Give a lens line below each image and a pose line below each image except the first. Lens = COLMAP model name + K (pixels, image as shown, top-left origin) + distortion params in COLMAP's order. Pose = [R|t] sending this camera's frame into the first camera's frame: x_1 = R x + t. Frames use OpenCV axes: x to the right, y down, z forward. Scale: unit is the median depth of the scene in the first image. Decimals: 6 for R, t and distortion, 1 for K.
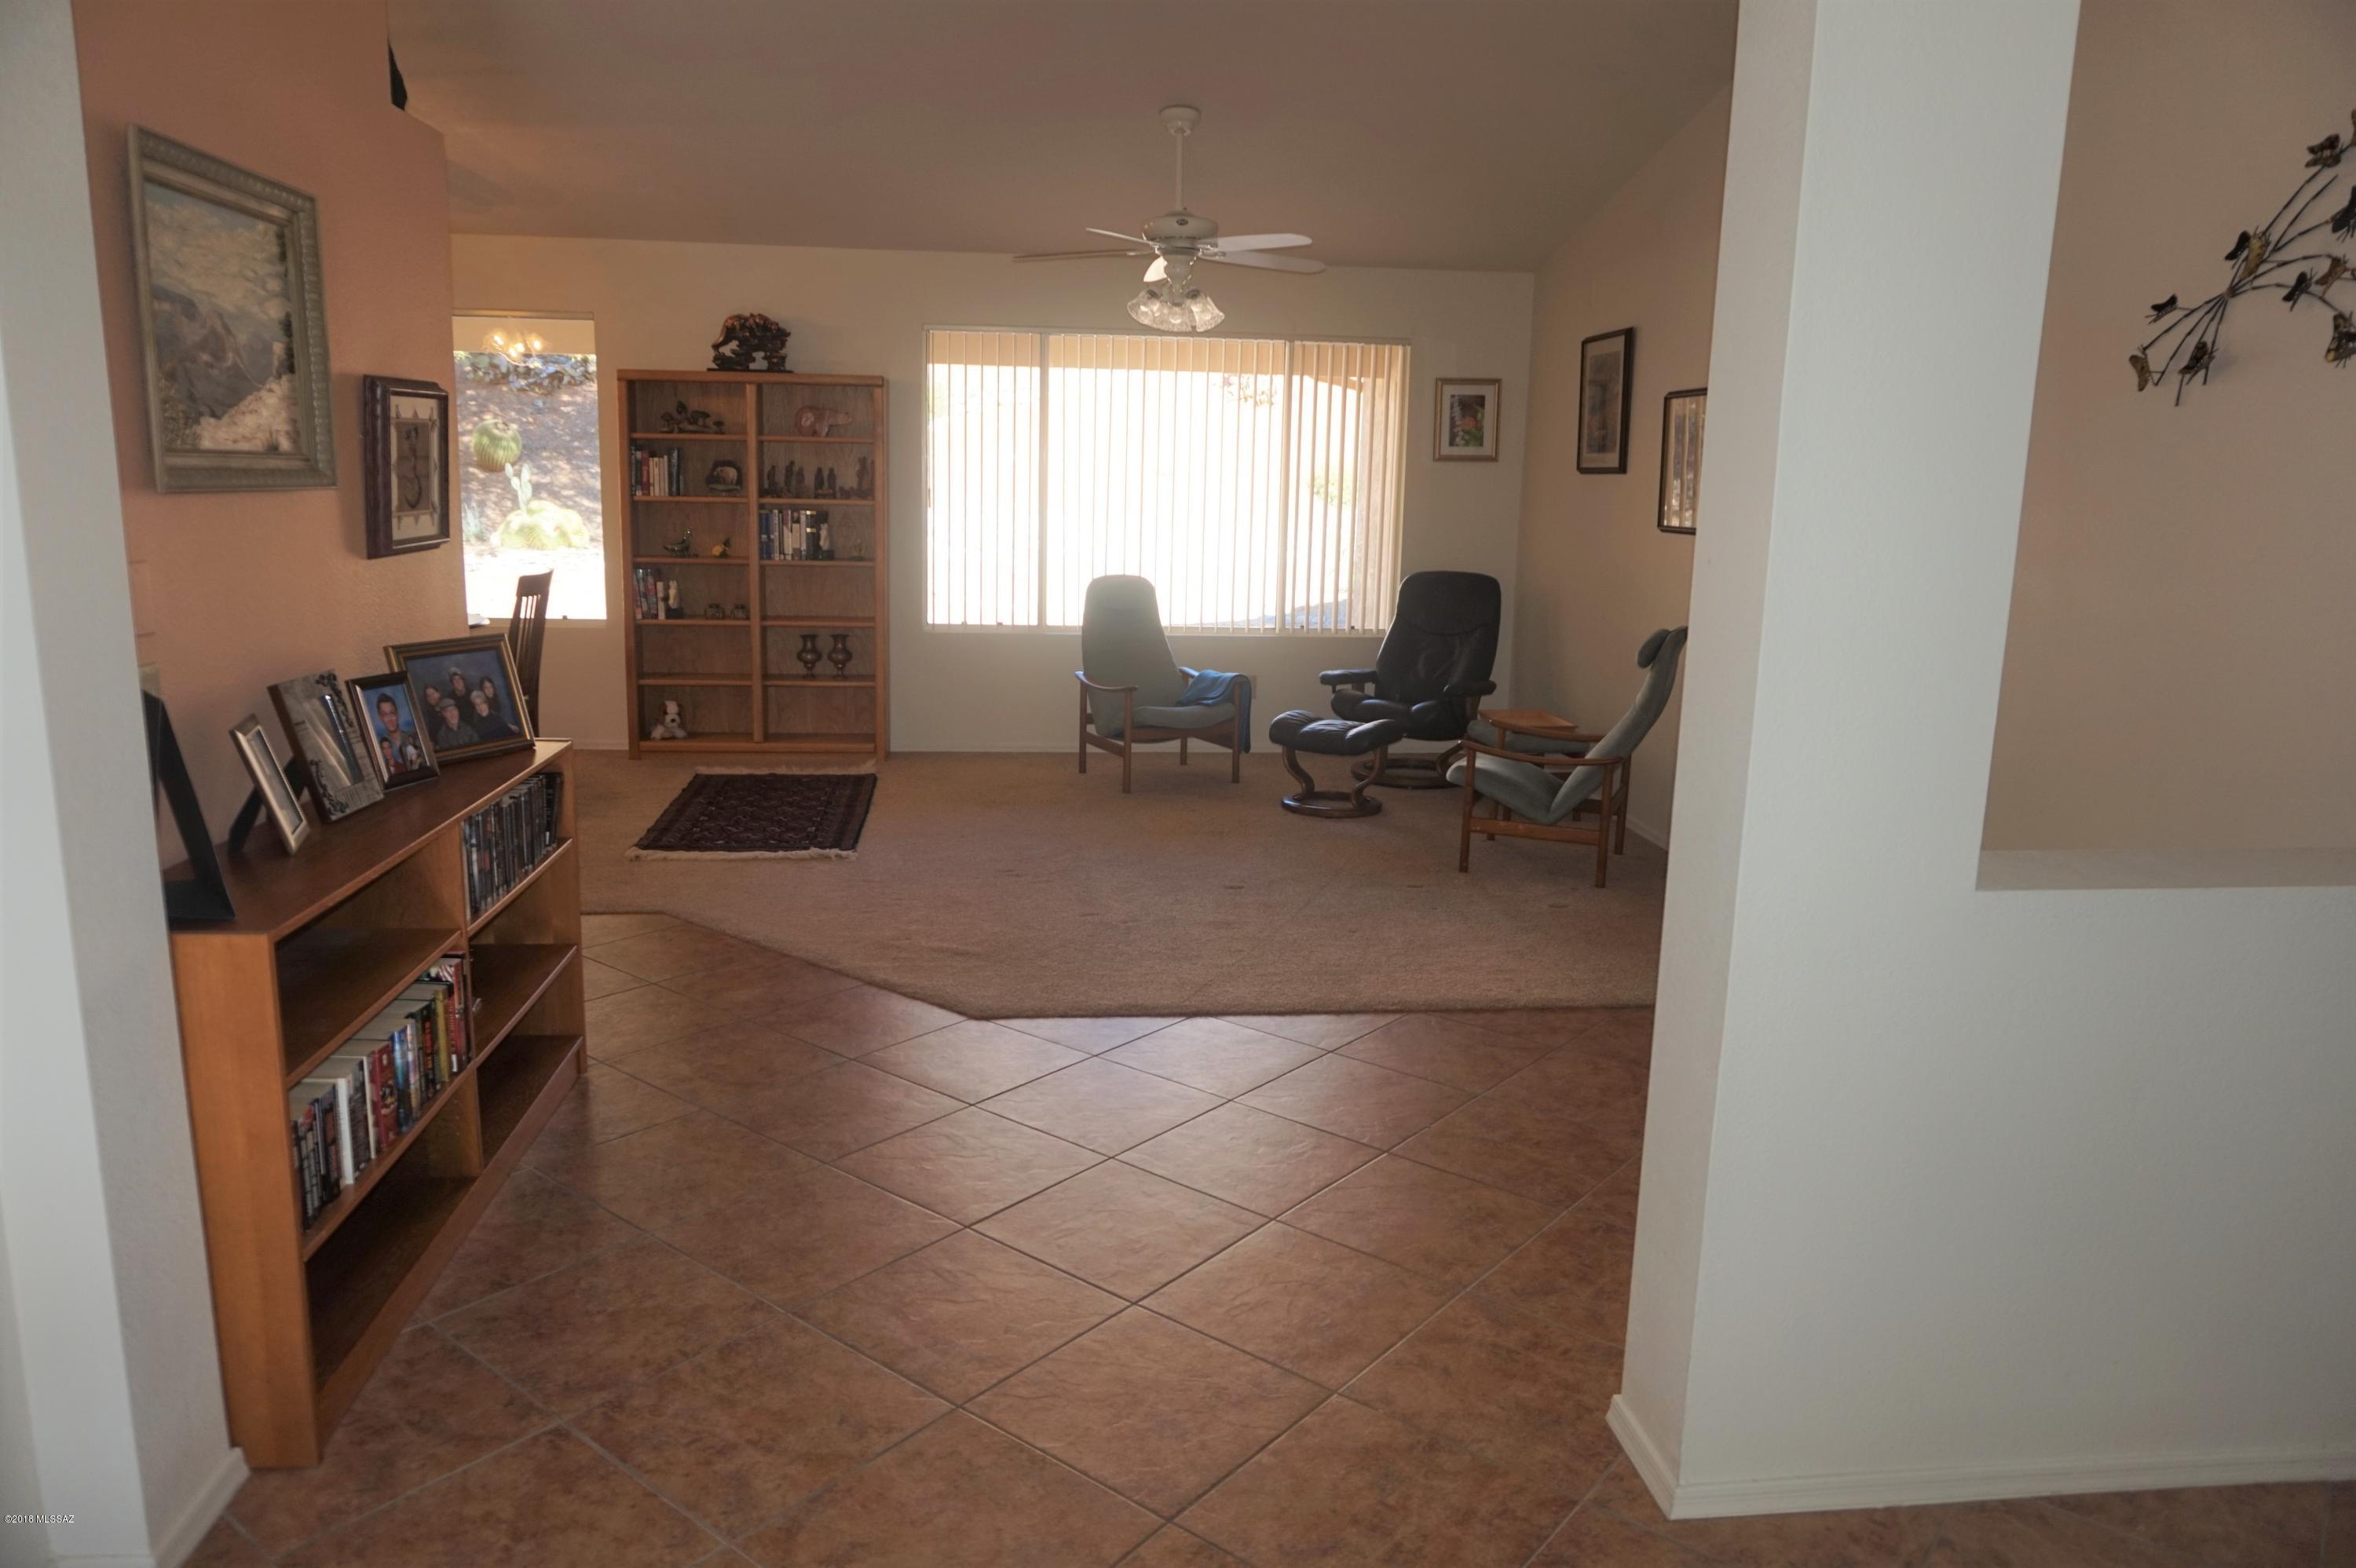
lens RADIAL K [[1630.4, 0, 1177.6], [0, 1630.4, 758.7], [0, 0, 1]] dist [0.007420, 0.005875]
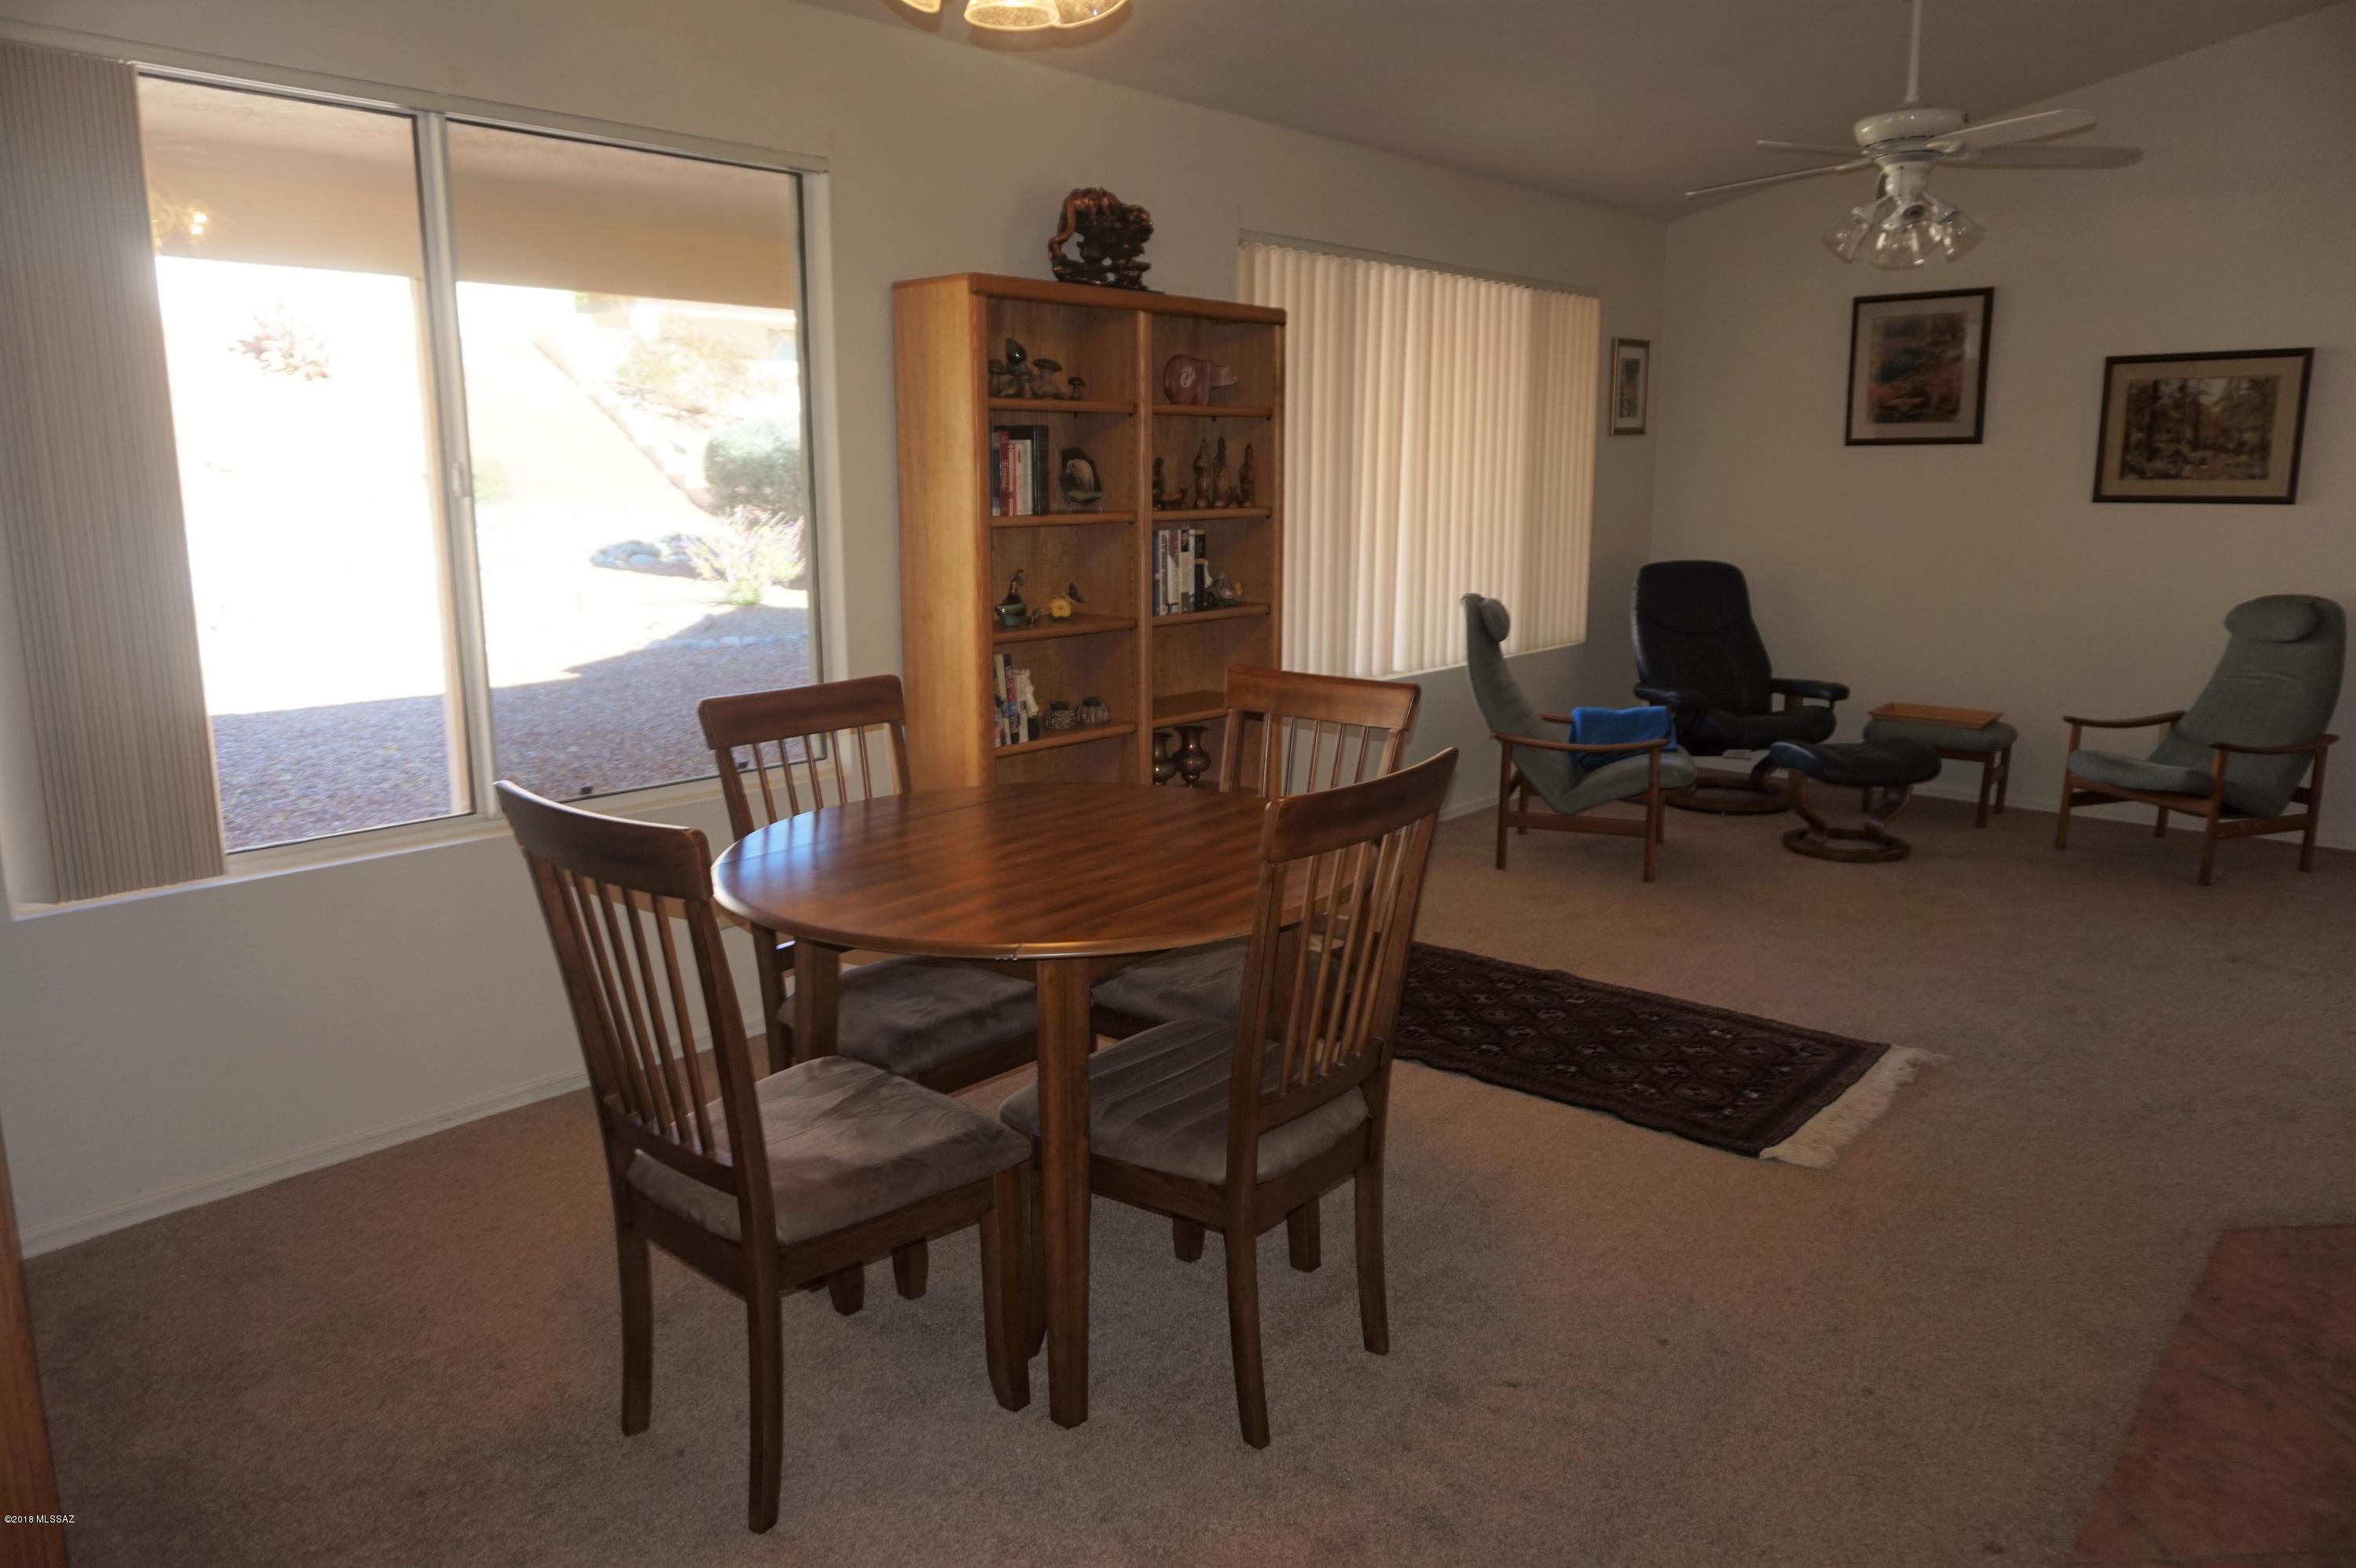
lens RADIAL K [[1567.8, 0, 1178.0], [0, 1567.8, 784.0], [0, 0, 1]] dist [-0.026454, 0.002342]
pose [[0.738885, -0.159681, 0.654638, -0.623410], [0.139434, 0.986721, 0.083305, -0.108312], [-0.659247, 0.029726, 0.751338, 0.573902]]
